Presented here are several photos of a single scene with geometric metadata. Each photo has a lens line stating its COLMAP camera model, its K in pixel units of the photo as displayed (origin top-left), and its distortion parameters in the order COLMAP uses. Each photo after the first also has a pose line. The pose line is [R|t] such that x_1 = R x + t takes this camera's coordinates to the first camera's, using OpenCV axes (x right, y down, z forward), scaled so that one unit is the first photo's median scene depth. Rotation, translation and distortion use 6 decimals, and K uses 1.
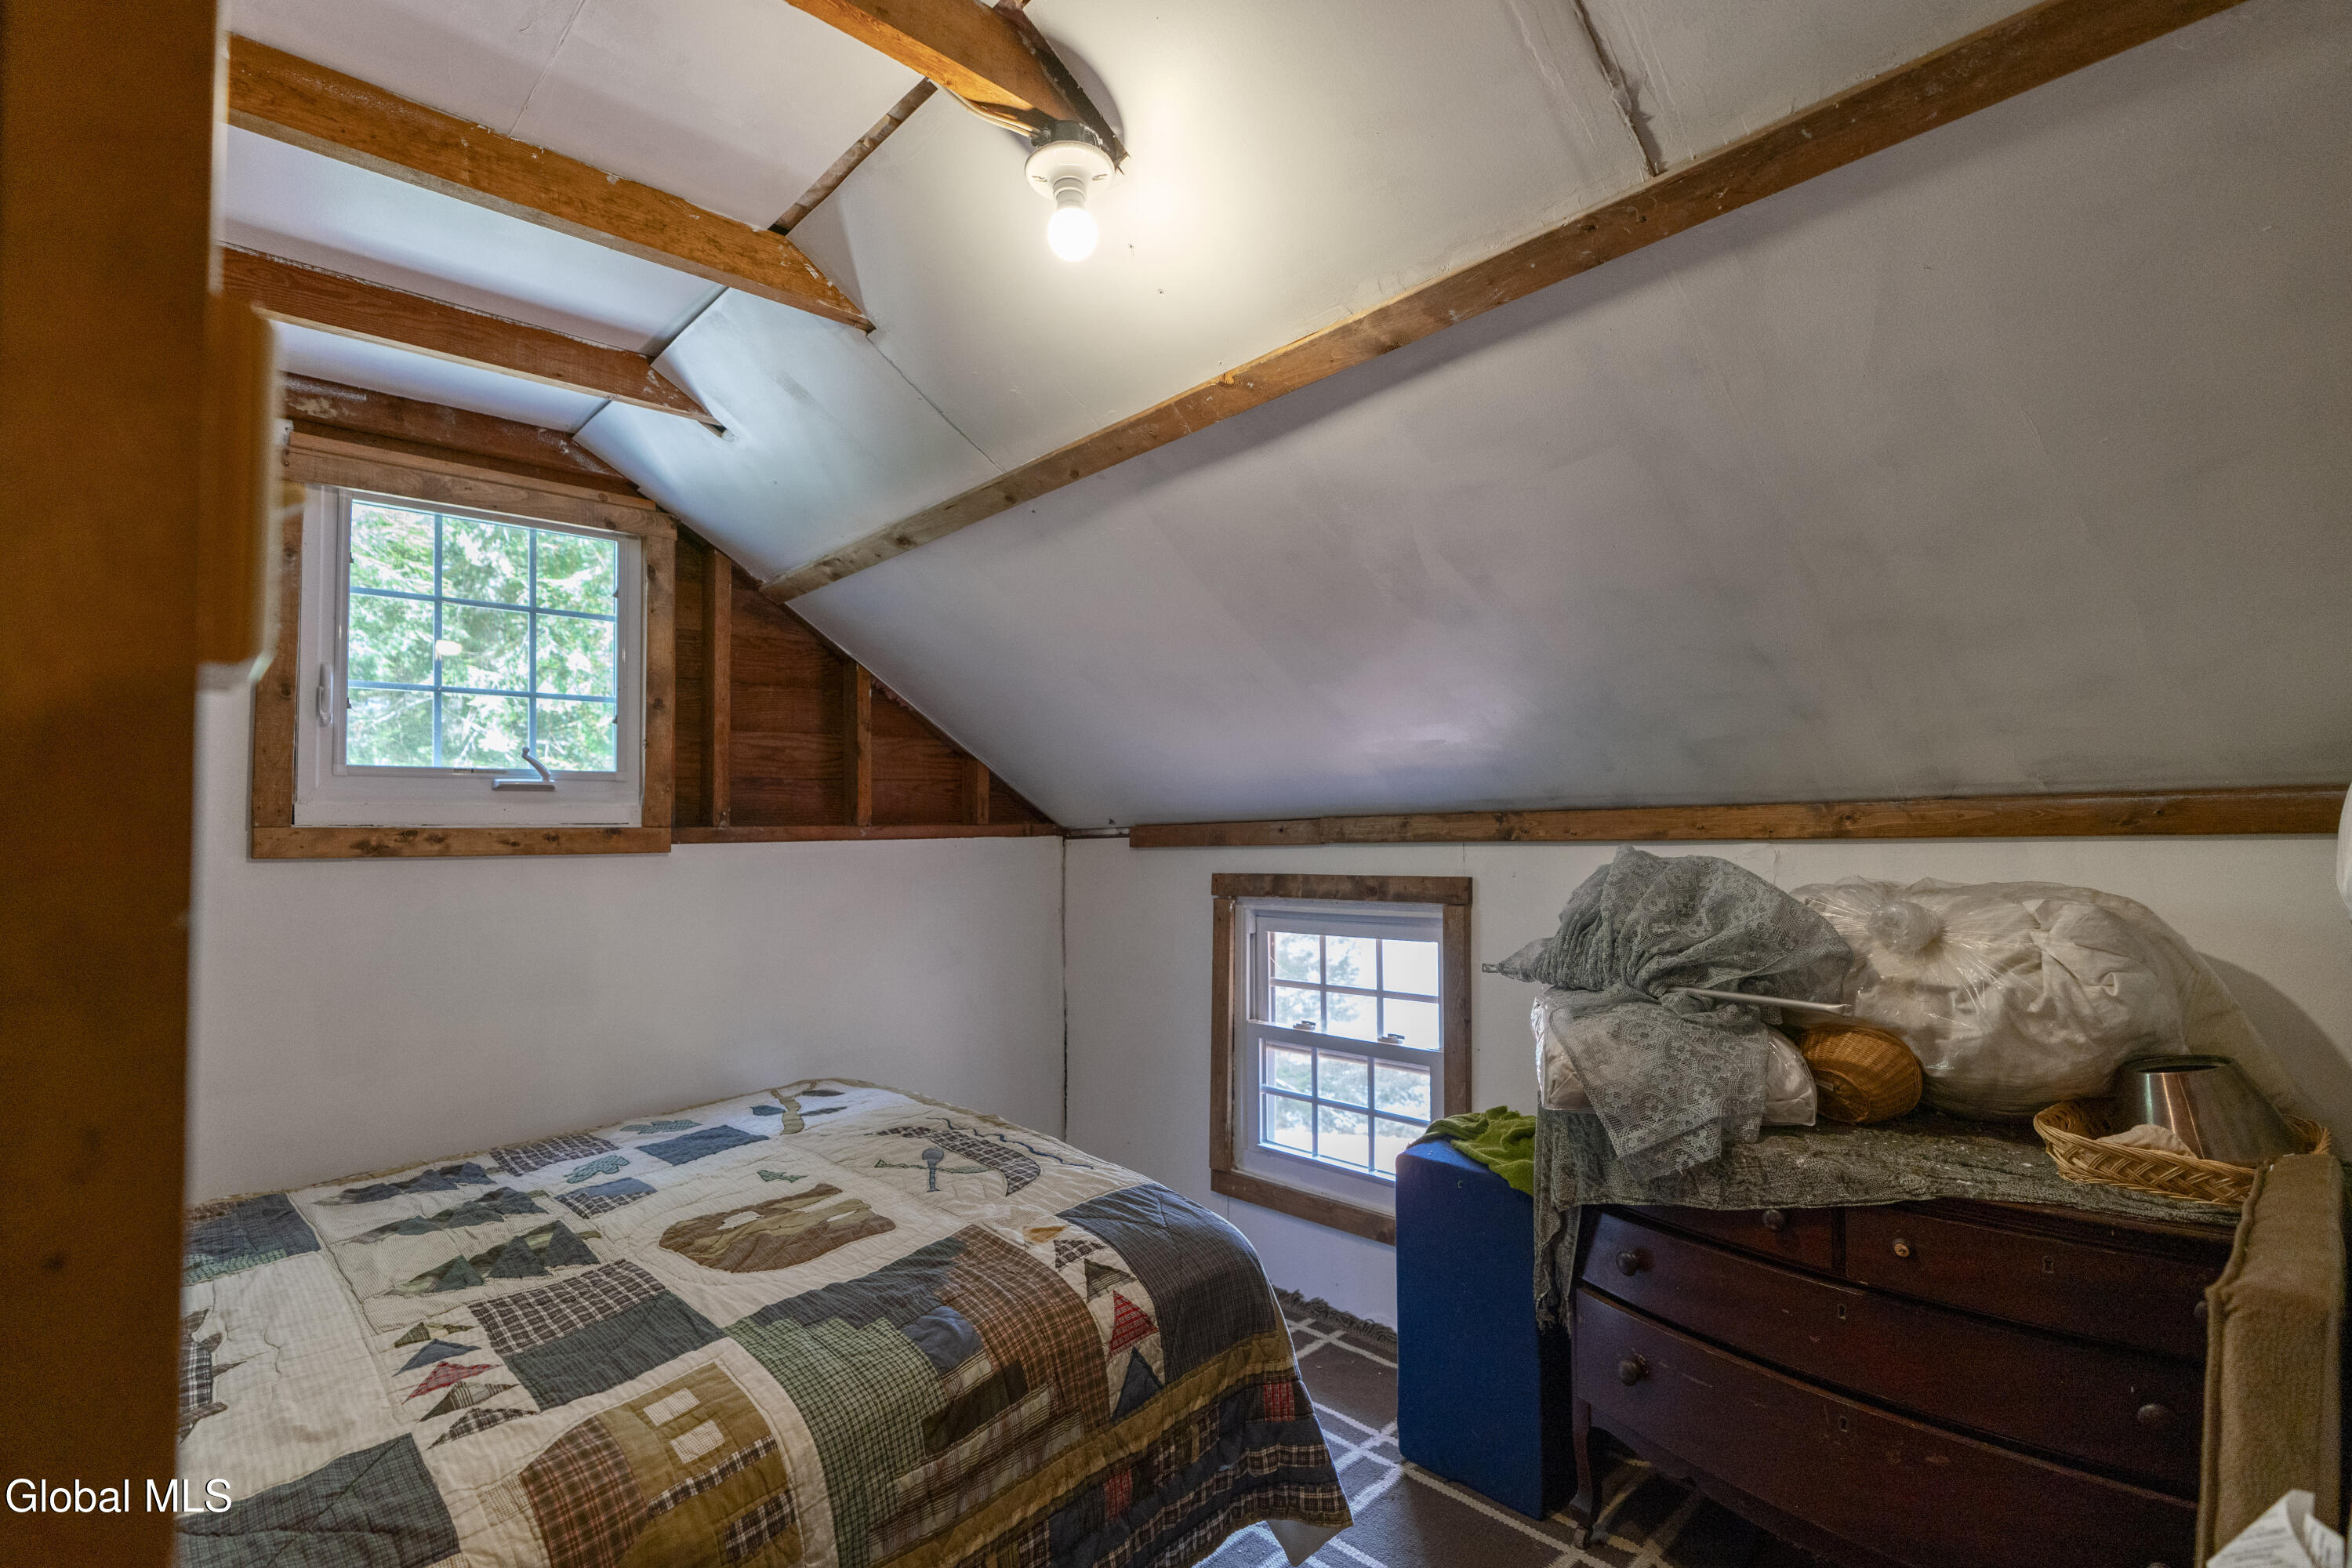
lens RADIAL K [[1041.8, 0, 1172.1], [0, 1041.8, 804.4], [0, 0, 1]] dist [-0.013253, 0.004636]
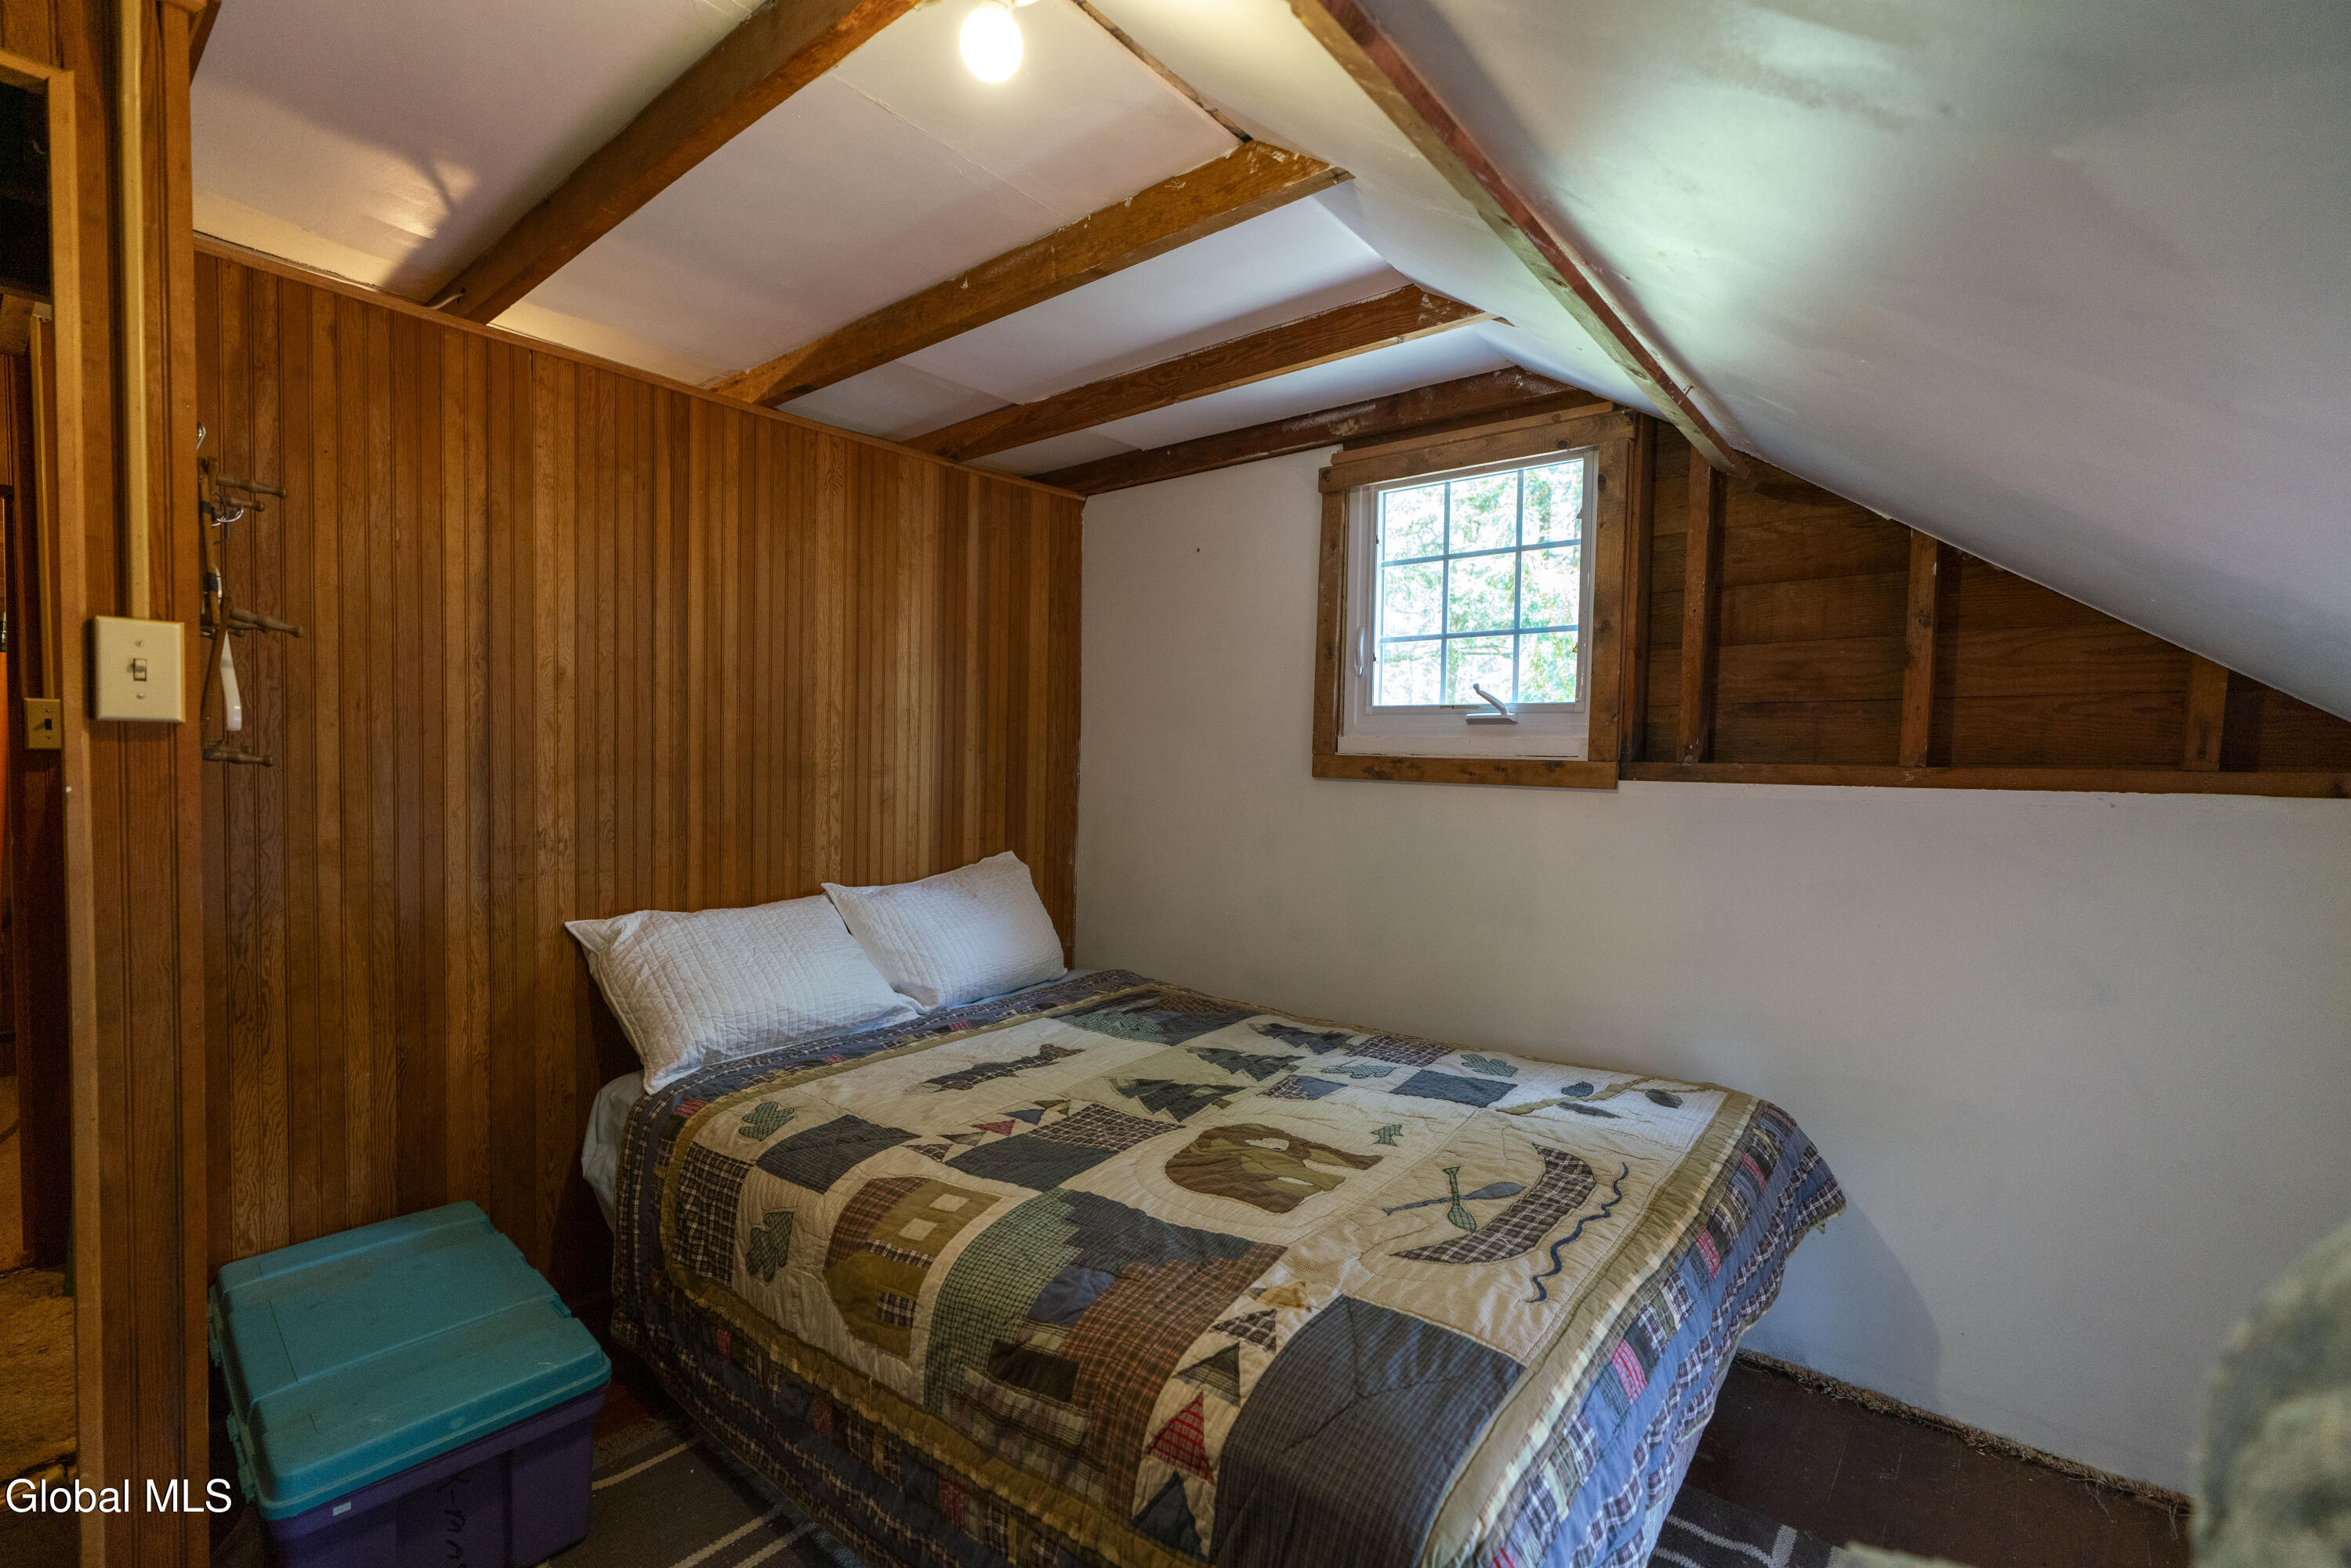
lens RADIAL K [[1041.3, 0, 1171.6], [0, 1041.3, 804.3], [0, 0, 1]] dist [-0.013253, 0.004636]
pose [[0.131925, 0.066150, -0.989050, 0.534695], [0.008807, 0.997653, 0.067900, -0.008482], [0.991221, -0.017668, 0.131033, 0.717804]]
